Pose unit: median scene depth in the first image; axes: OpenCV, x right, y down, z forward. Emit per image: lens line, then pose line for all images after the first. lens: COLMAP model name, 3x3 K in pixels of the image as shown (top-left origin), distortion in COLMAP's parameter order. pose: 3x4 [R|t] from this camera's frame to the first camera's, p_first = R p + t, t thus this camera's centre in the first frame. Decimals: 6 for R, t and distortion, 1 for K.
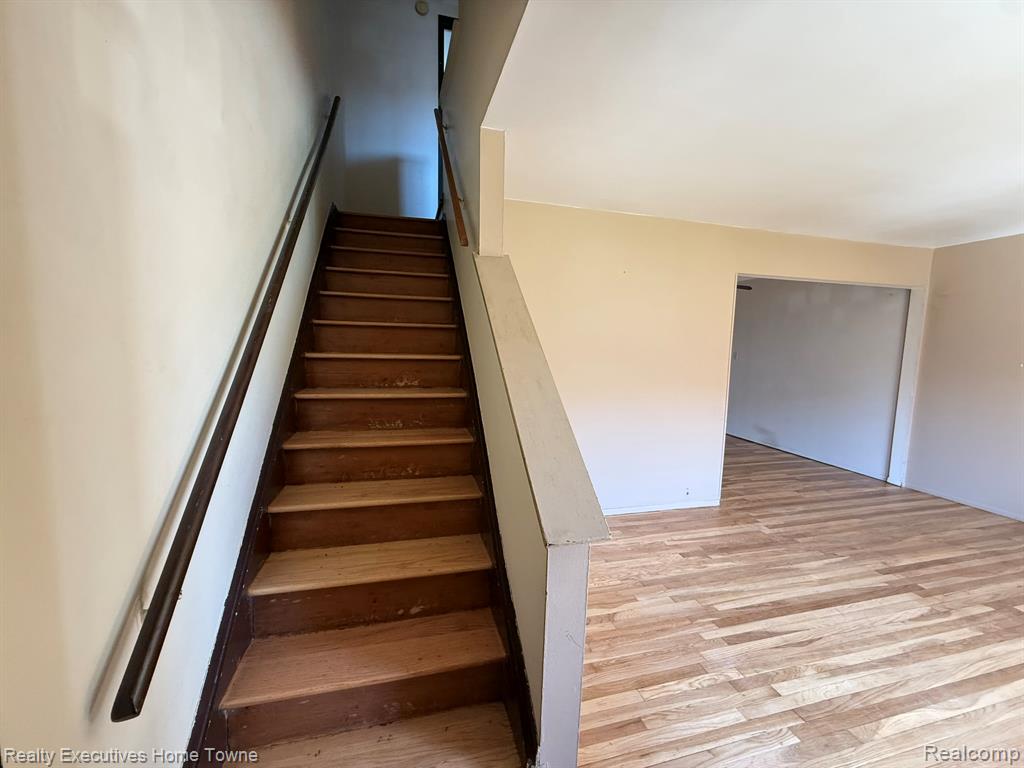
lens RADIAL K [[408.6, 0, 508.0], [0, 408.6, 381.6], [0, 0, 1]] dist [0.002273, 0.000181]
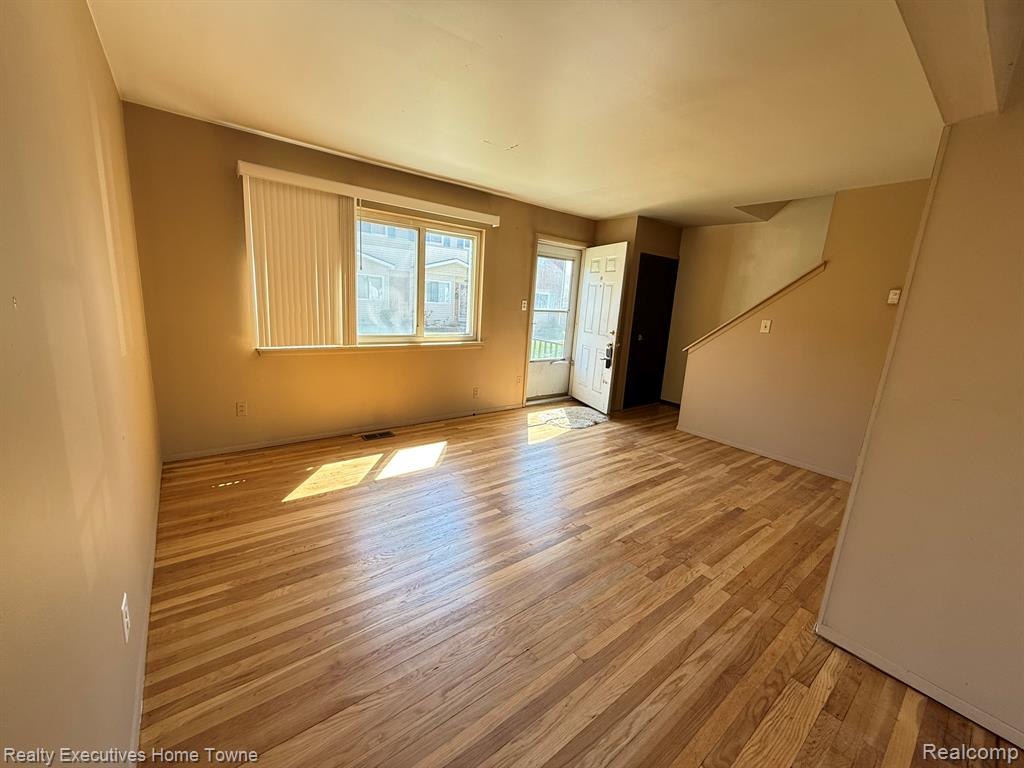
lens RADIAL K [[408.6, 0, 508.0], [0, 408.6, 381.6], [0, 0, 1]] dist [0.002273, 0.000181]
pose [[-0.916607, -0.000900, -0.399789, 1.575225], [-0.122912, 0.952199, 0.279659, -0.122591], [0.380427, 0.305476, -0.872903, 1.791493]]
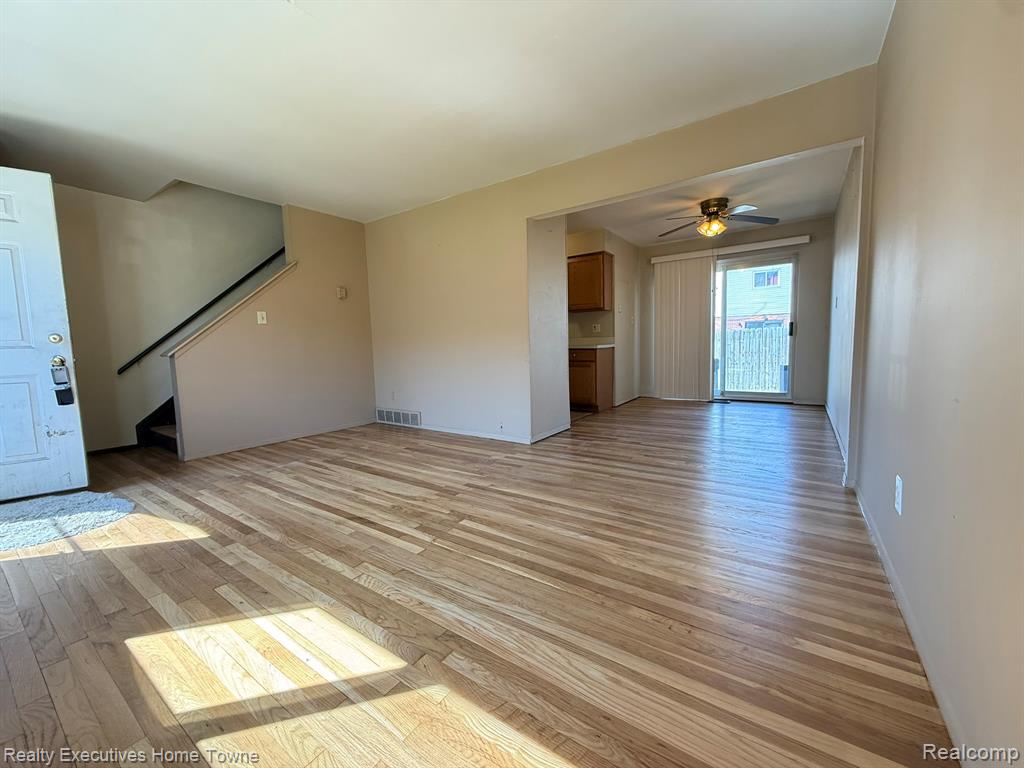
lens RADIAL K [[408.6, 0, 508.0], [0, 408.6, 381.6], [0, 0, 1]] dist [0.002273, 0.000181]
pose [[0.639594, 0.027678, -0.768214, 1.895817], [-0.033034, 0.999418, 0.008506, 0.202893], [0.768002, 0.019937, 0.640136, 0.432377]]
